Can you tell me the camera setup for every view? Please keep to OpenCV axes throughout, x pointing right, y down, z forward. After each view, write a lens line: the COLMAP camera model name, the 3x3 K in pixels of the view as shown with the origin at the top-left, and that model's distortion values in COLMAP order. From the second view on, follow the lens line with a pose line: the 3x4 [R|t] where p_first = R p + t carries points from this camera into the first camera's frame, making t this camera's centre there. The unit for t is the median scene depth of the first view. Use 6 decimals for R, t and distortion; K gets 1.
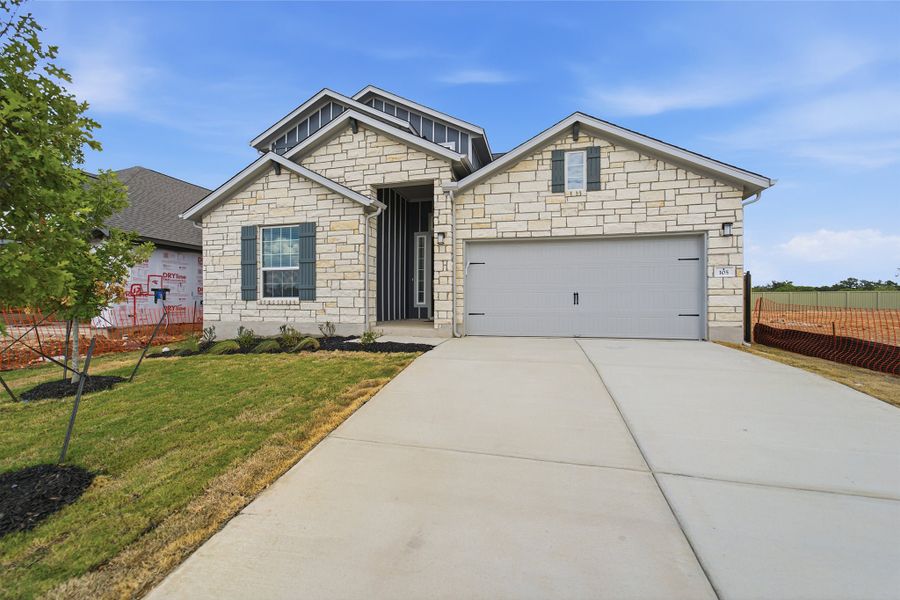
lens RADIAL K [[375.3, 0, 446.5], [0, 375.3, 299.8], [0, 0, 1]] dist [0.010009, 0.000082]
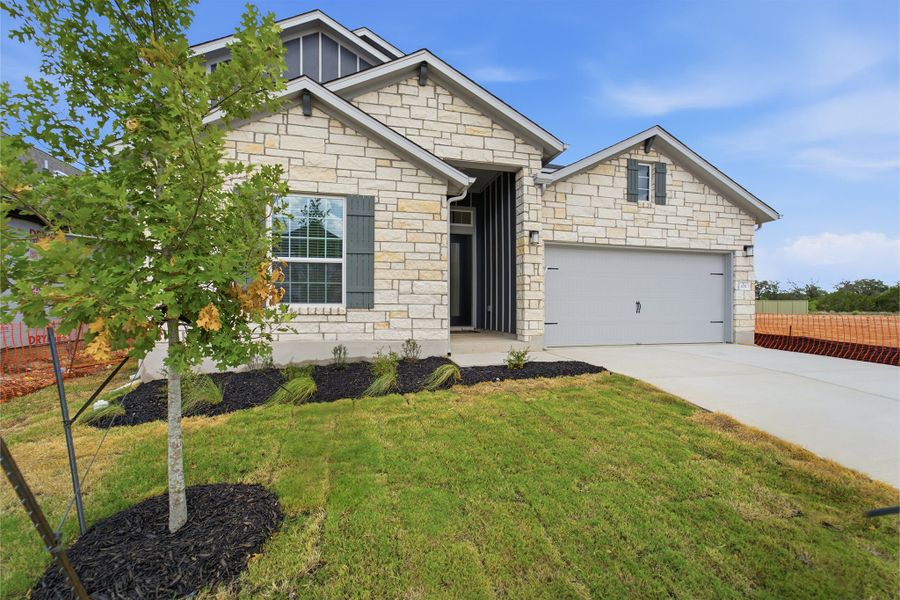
lens RADIAL K [[375.3, 0, 452.4], [0, 375.3, 305.1], [0, 0, 1]] dist [0.010009, 0.000082]
pose [[0.878593, 0.005266, 0.477543, -0.570722], [-0.006138, 0.999981, 0.000265, -0.006004], [-0.477532, -0.003164, 0.878609, 0.323681]]
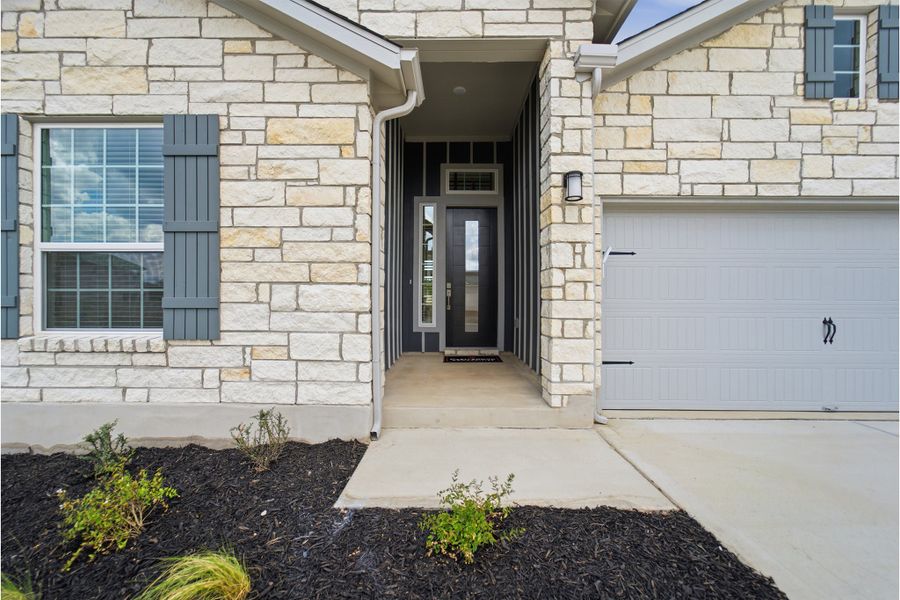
lens RADIAL K [[375.3, 0, 446.8], [0, 375.3, 299.8], [0, 0, 1]] dist [0.010009, 0.000082]
pose [[0.968570, 0.004461, 0.248700, -0.236754], [-0.006554, 0.999950, 0.007588, -0.041711], [-0.248653, -0.008980, 0.968551, 0.624283]]
